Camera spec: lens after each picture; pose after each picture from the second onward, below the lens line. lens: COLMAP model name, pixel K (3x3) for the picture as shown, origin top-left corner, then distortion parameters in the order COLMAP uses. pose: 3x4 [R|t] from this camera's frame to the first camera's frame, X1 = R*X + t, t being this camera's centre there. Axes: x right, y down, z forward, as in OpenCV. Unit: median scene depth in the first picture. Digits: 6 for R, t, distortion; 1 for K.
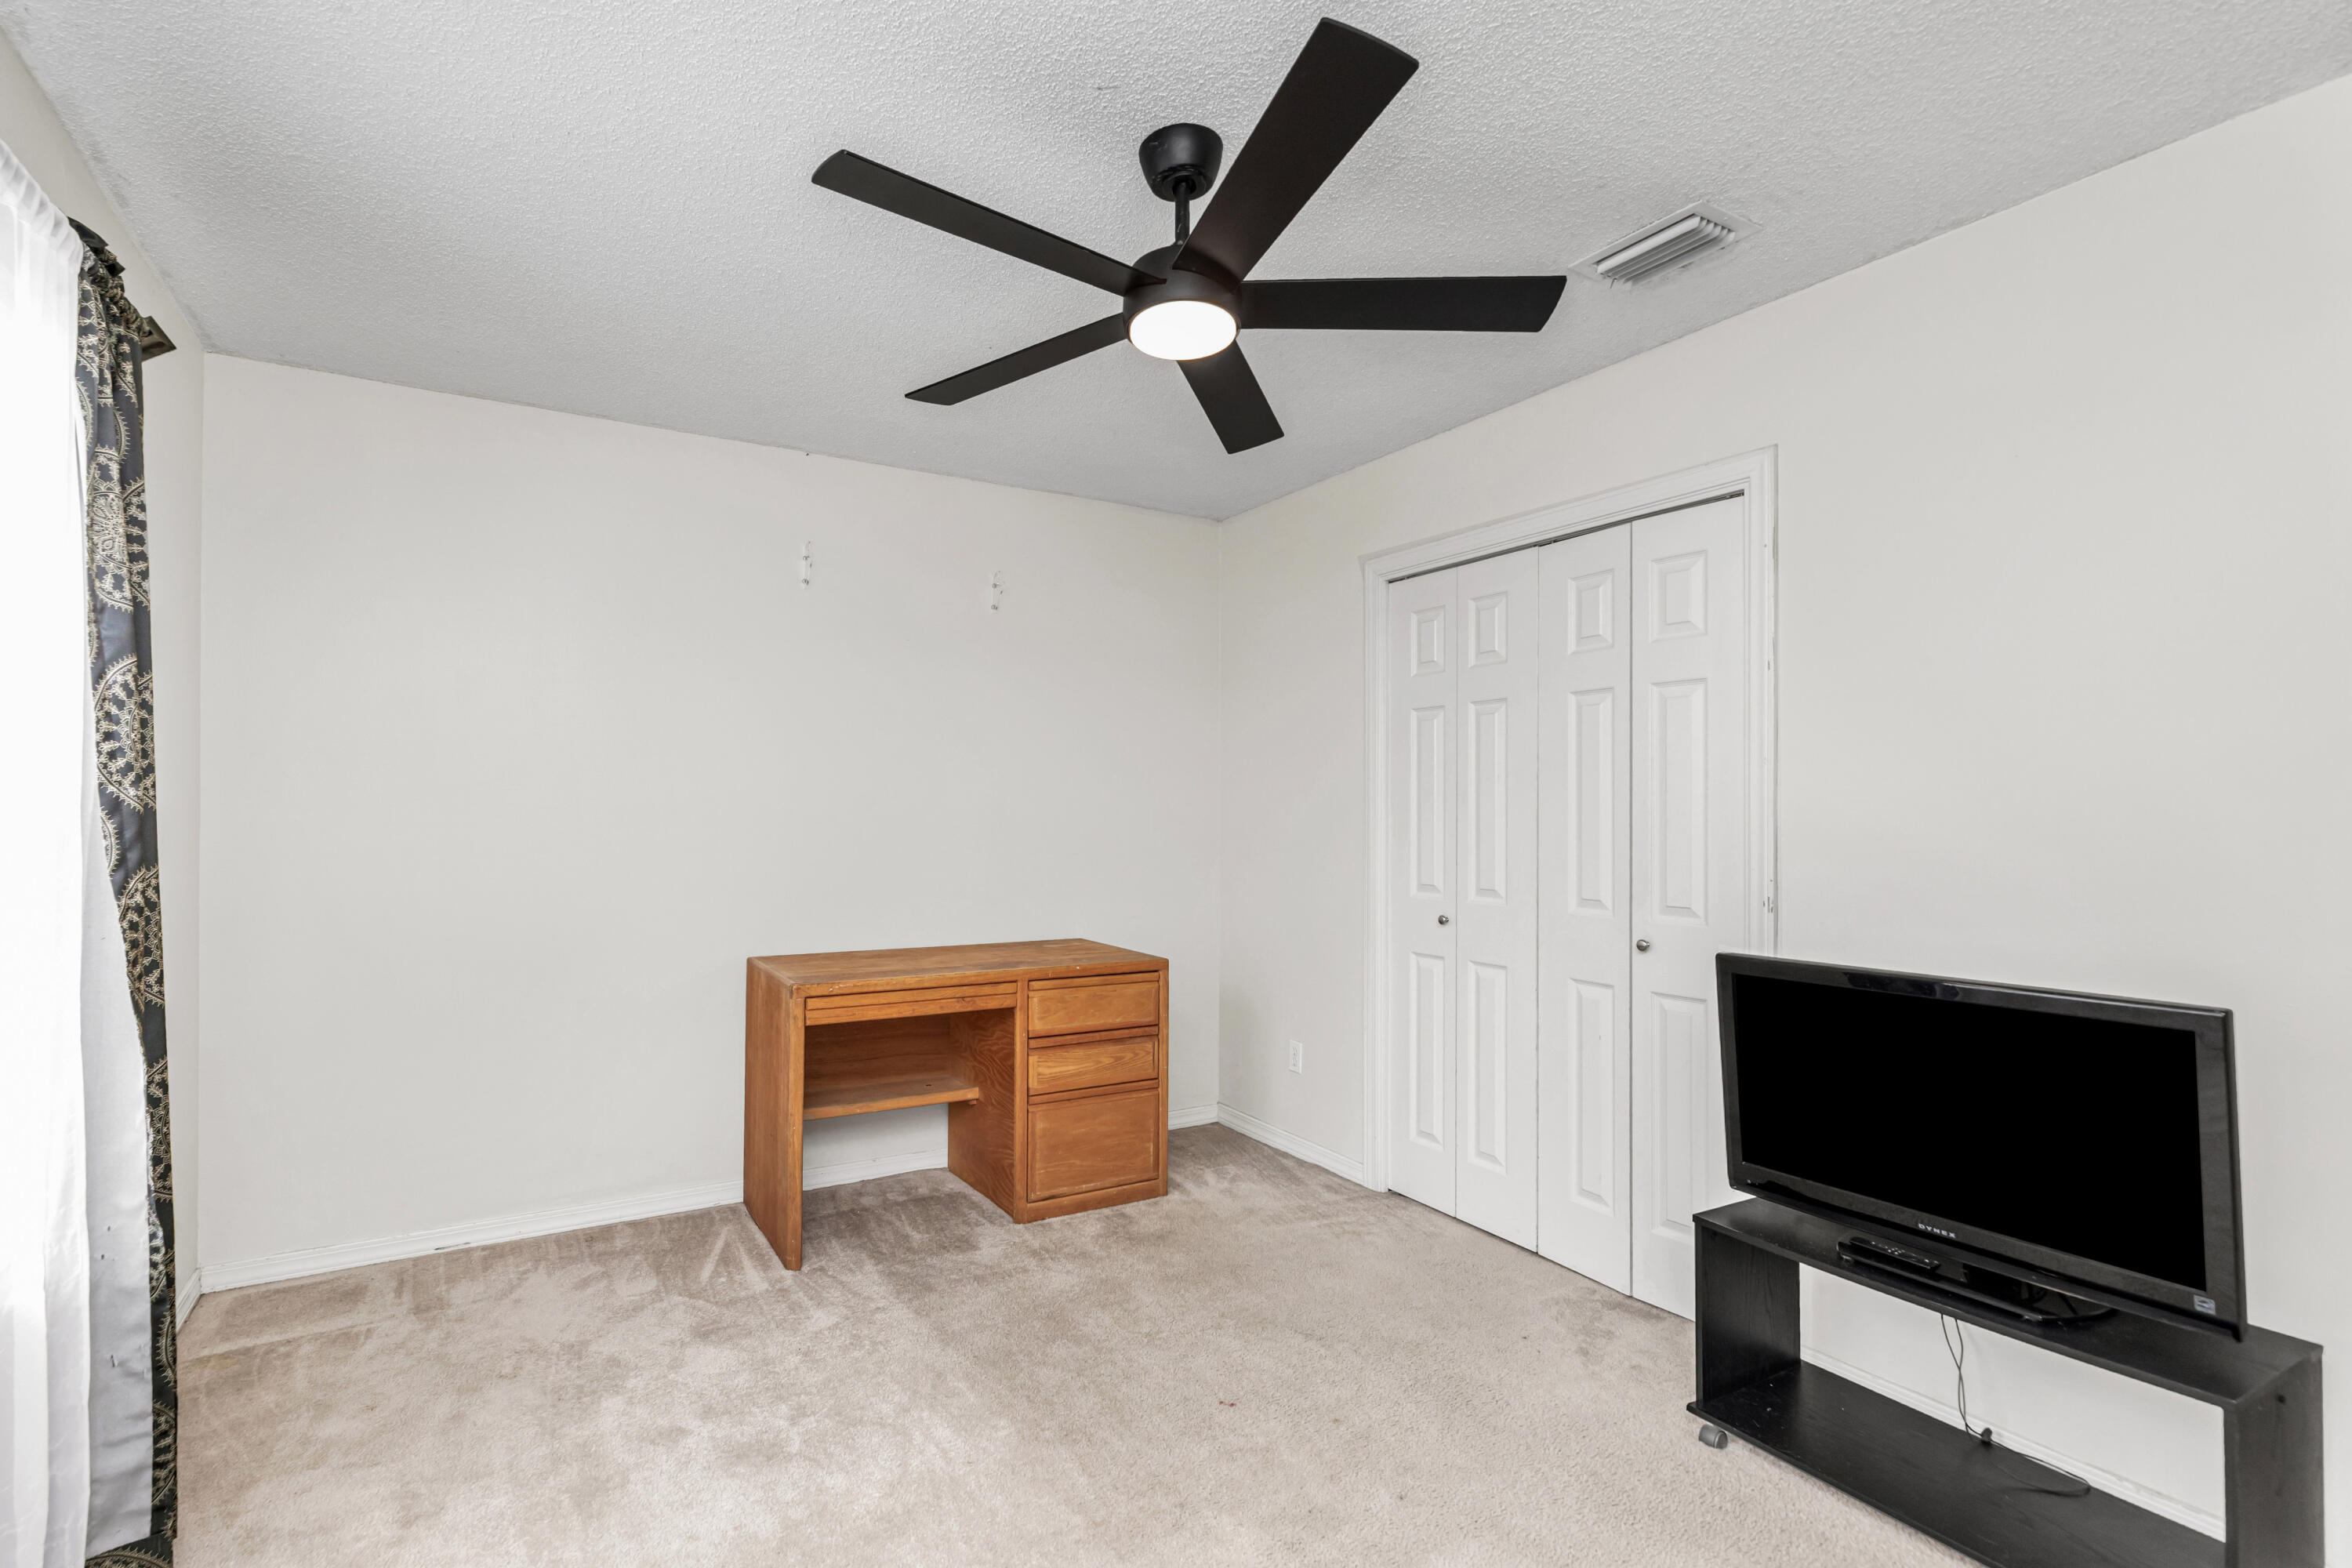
lens RADIAL K [[1077.3, 0, 1108.0], [0, 1077.3, 817.4], [0, 0, 1]] dist [0.000654, -0.000142]
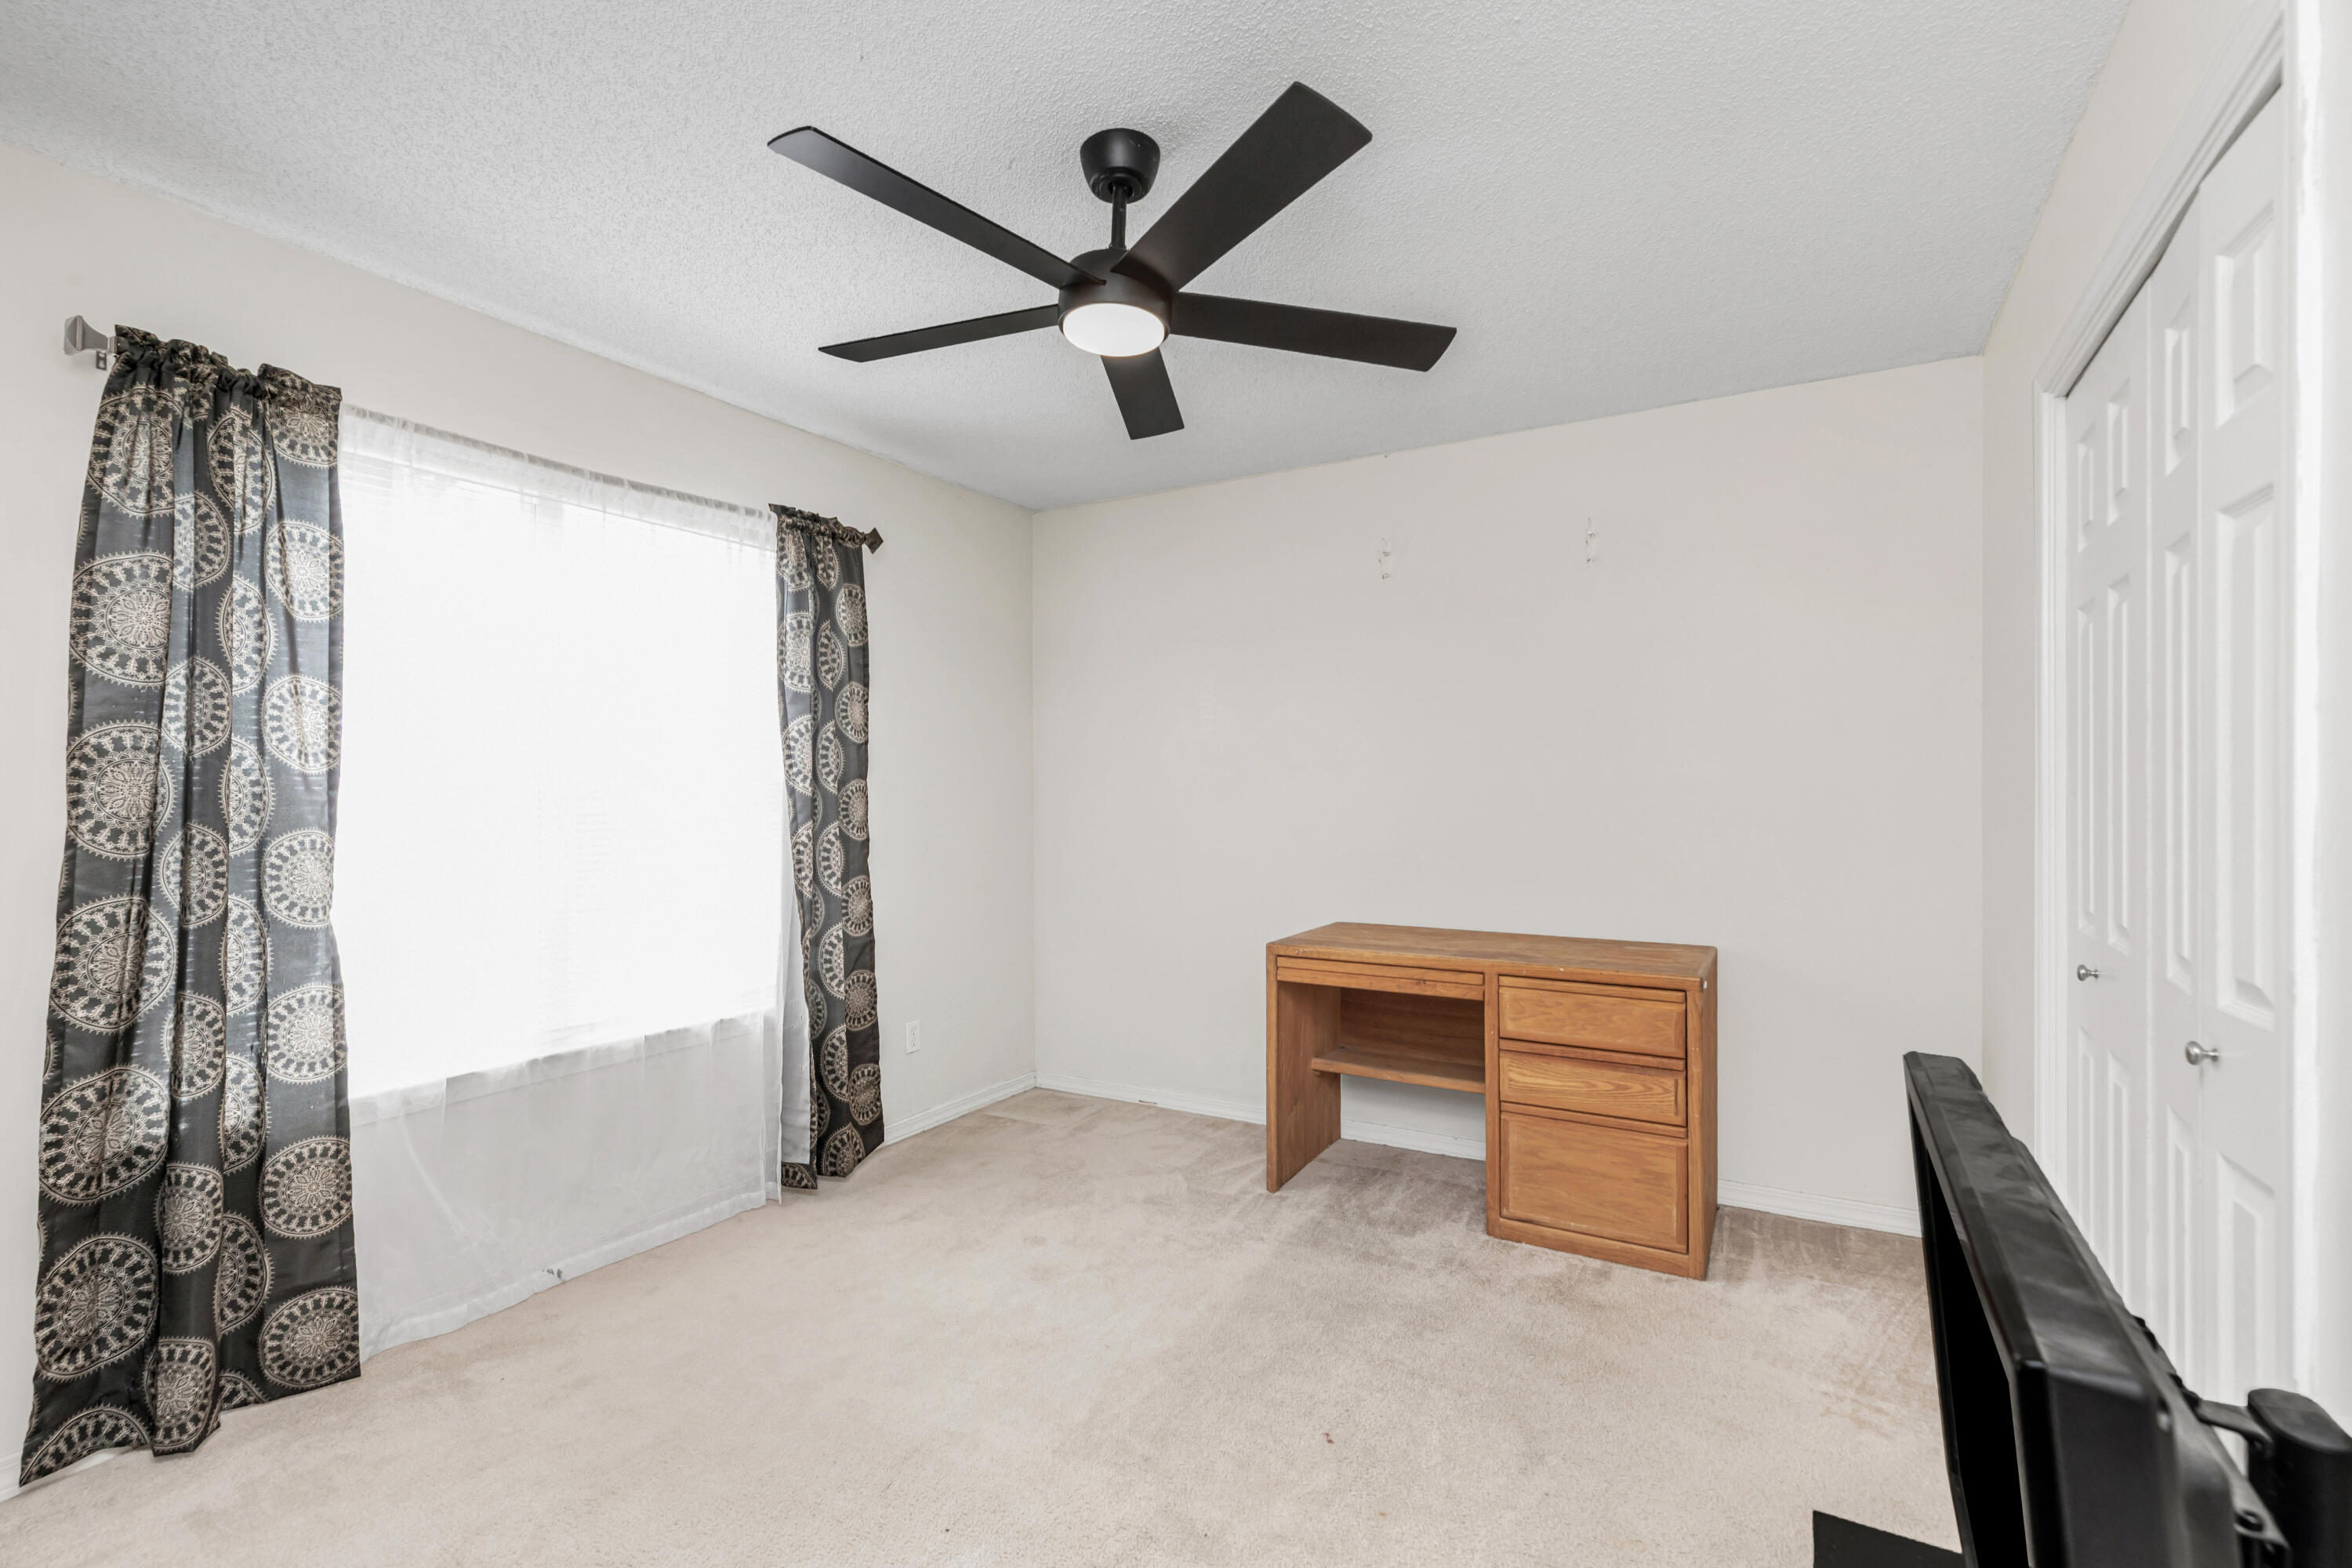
lens RADIAL K [[1090.4, 0, 1164.7], [0, 1090.4, 798.2], [0, 0, 1]] dist [0.002319, -0.000131]
pose [[0.500777, 0.004987, -0.865562, 0.598539], [0.000827, 0.999980, 0.006240, -0.005154], [0.865576, -0.003840, 0.500763, 0.295103]]
